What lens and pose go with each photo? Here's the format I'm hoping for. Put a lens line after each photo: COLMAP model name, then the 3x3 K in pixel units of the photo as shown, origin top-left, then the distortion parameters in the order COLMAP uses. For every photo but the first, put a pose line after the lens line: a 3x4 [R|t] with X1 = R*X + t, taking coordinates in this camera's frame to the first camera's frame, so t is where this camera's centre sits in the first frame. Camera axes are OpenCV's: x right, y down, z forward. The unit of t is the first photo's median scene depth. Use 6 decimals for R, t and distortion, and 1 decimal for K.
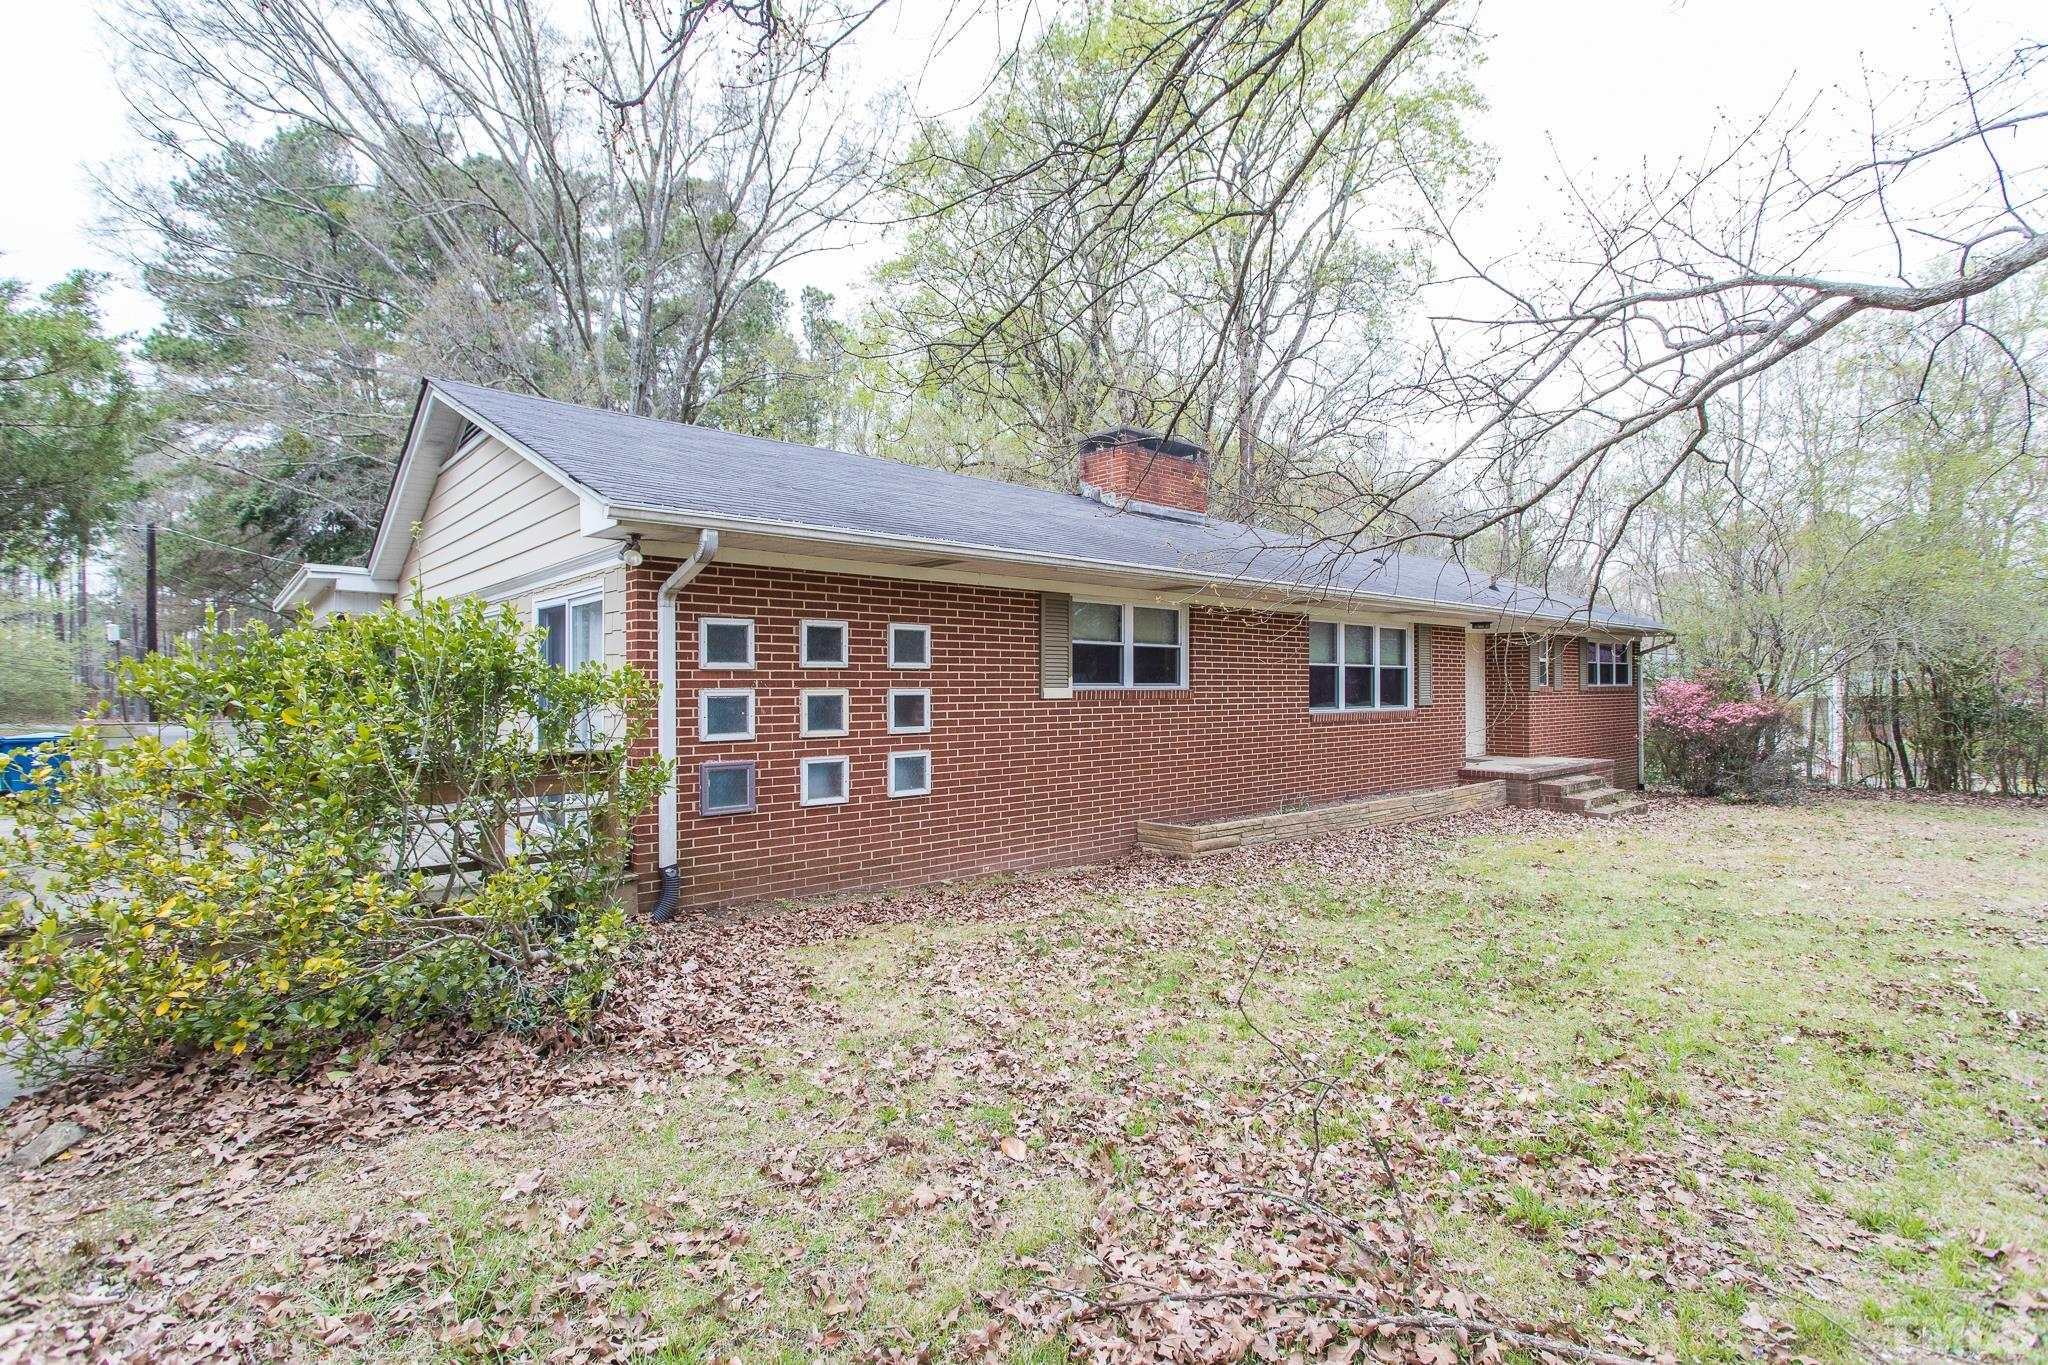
lens RADIAL K [[970.6, 0, 1024.0], [0, 970.6, 682.5], [0, 0, 1]] dist [0.000147, 0.000871]
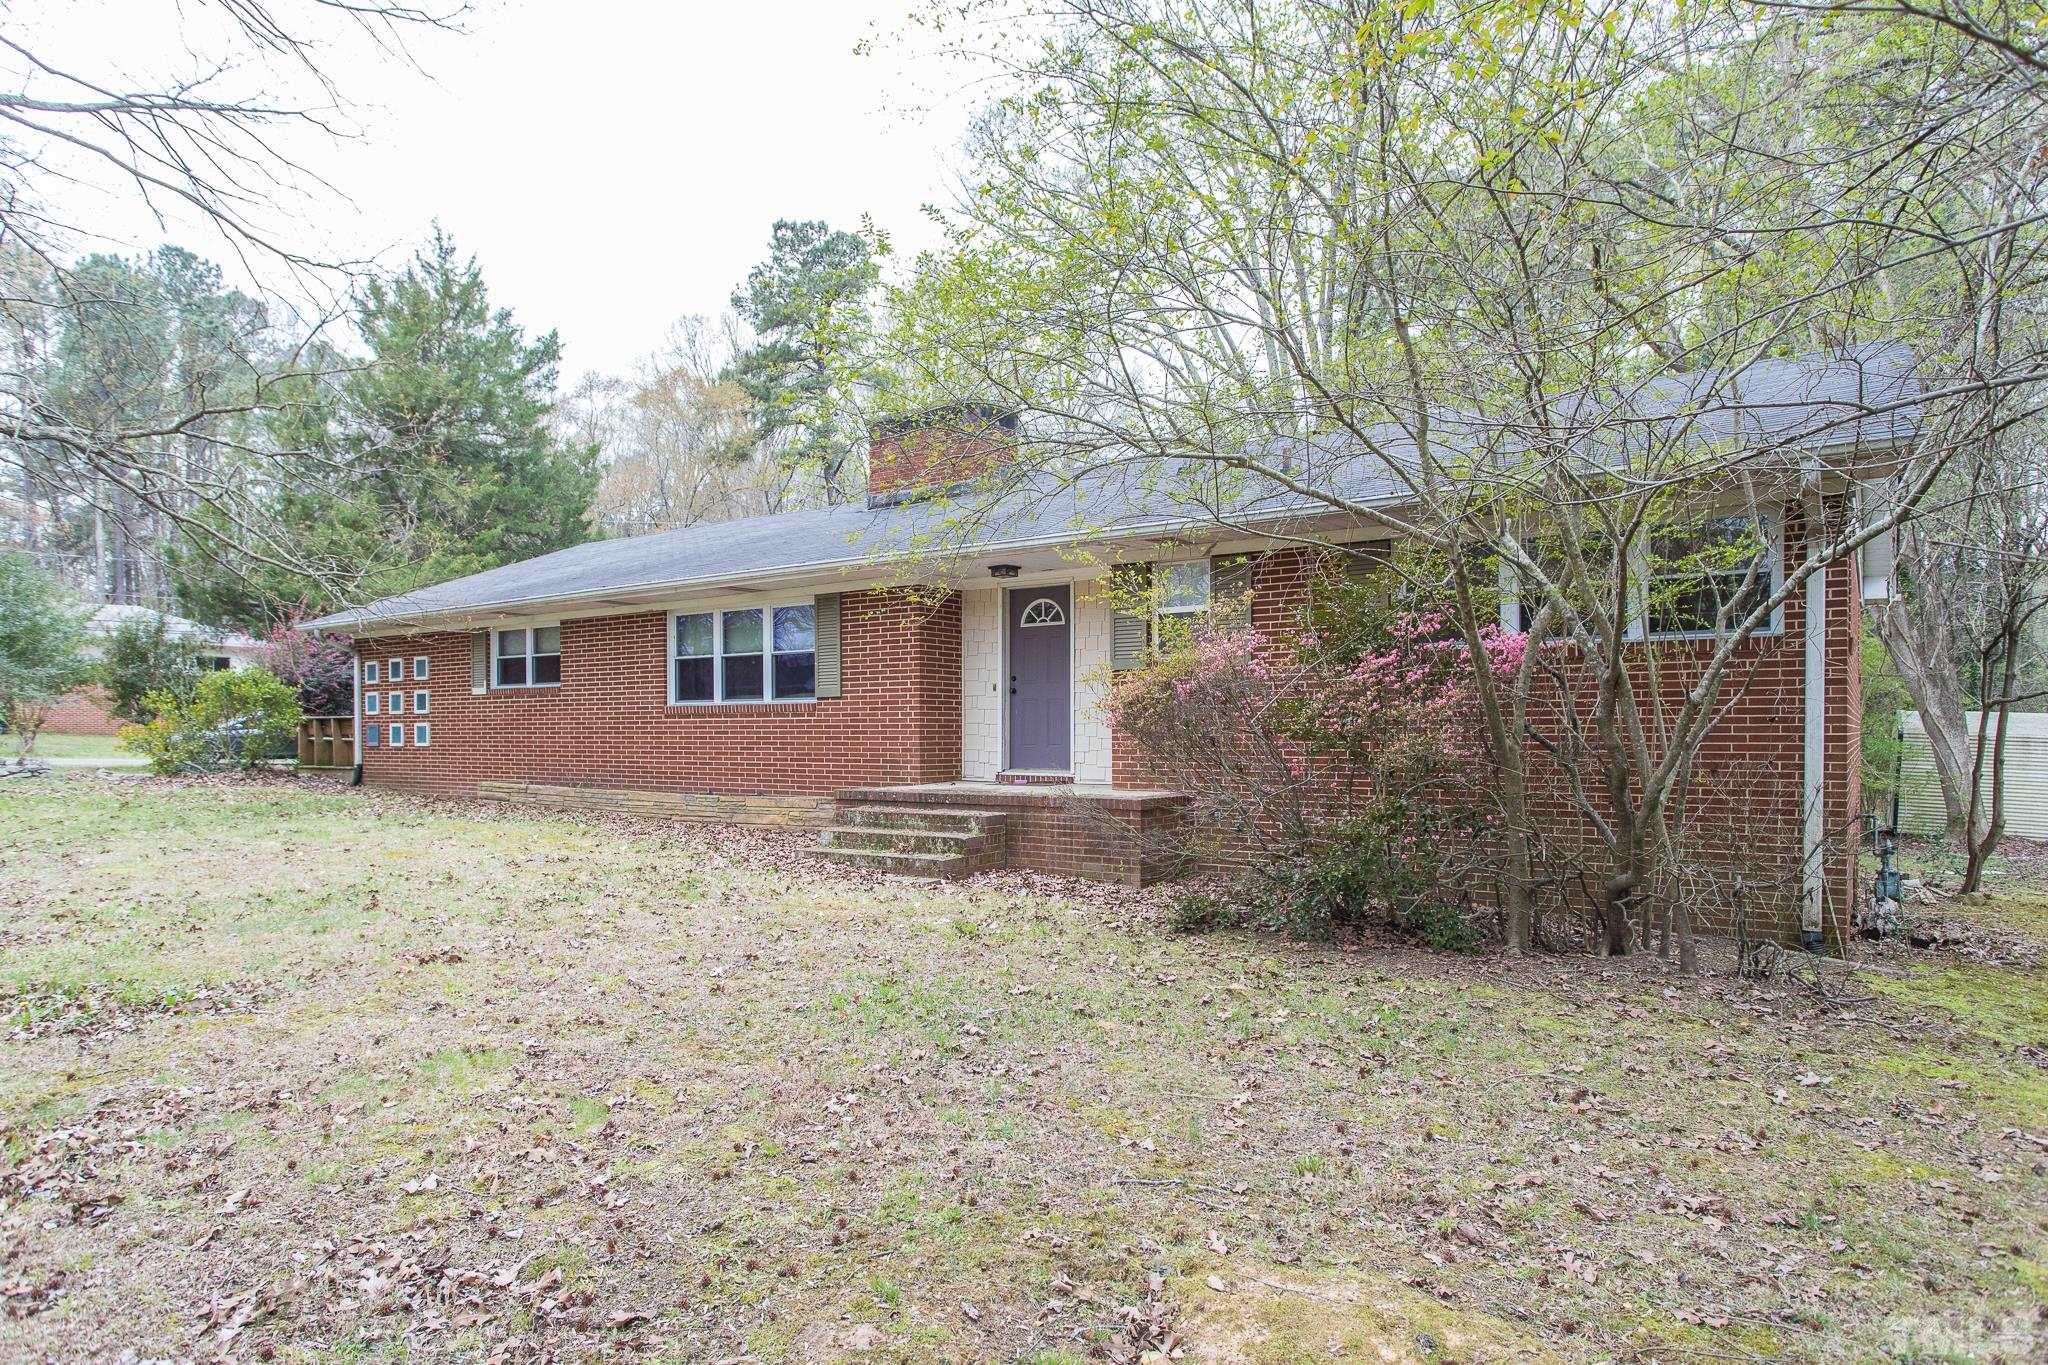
lens RADIAL K [[1190.3, 0, 1023.0], [0, 1190.3, 706.1], [0, 0, 1]] dist [-0.001280, 0.000074]
pose [[0.222956, -0.006971, -0.974804, 2.436544], [0.014648, 0.999885, -0.003800, 0.063780], [0.974718, -0.013432, 0.223033, 1.632574]]
